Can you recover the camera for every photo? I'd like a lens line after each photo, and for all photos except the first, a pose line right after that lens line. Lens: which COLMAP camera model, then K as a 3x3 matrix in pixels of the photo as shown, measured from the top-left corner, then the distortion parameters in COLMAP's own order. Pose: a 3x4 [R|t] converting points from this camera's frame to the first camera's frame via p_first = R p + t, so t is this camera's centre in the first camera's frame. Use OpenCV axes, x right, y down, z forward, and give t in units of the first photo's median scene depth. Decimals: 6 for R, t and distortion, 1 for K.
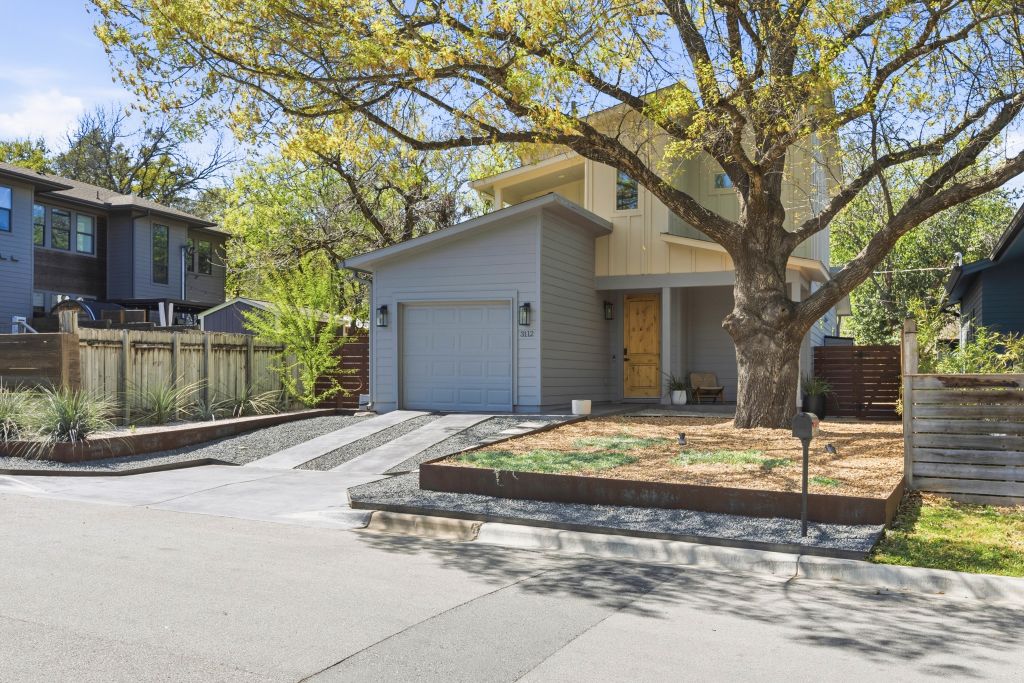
lens RADIAL K [[912.9, 0, 512.0], [0, 912.9, 341.5], [0, 0, 1]] dist [-0.003587, -0.001610]
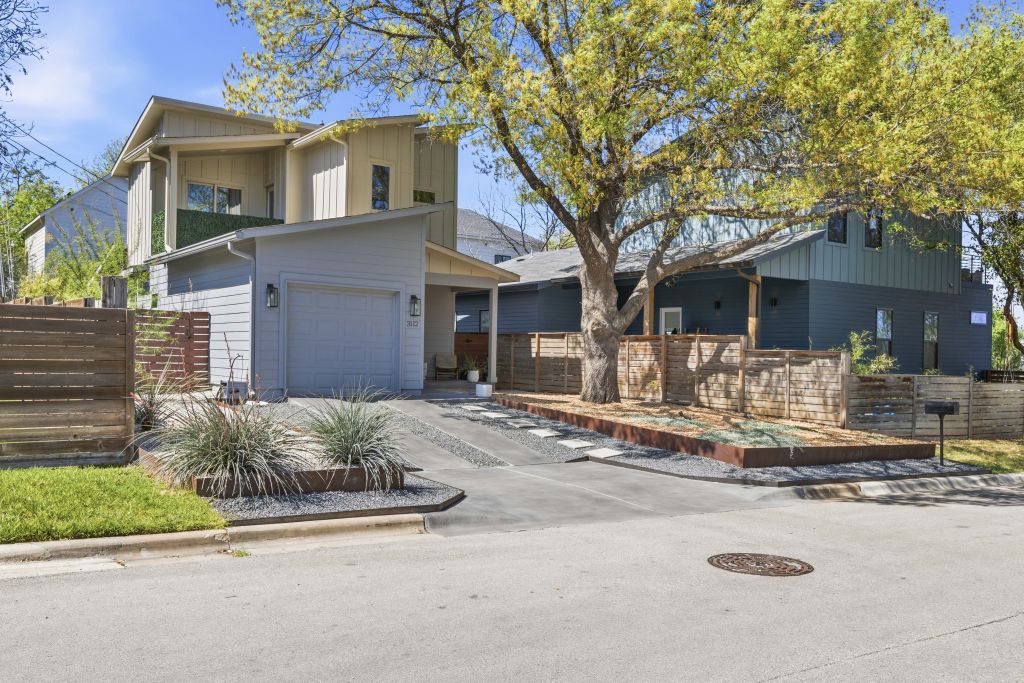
lens RADIAL K [[912.9, 0, 512.0], [0, 912.9, 341.5], [0, 0, 1]] dist [-0.003587, -0.001610]
pose [[0.542830, 0.016045, 0.839689, -0.833827], [-0.059665, 0.998028, 0.019501, -0.015286], [-0.837721, -0.060686, 0.542717, 0.318102]]
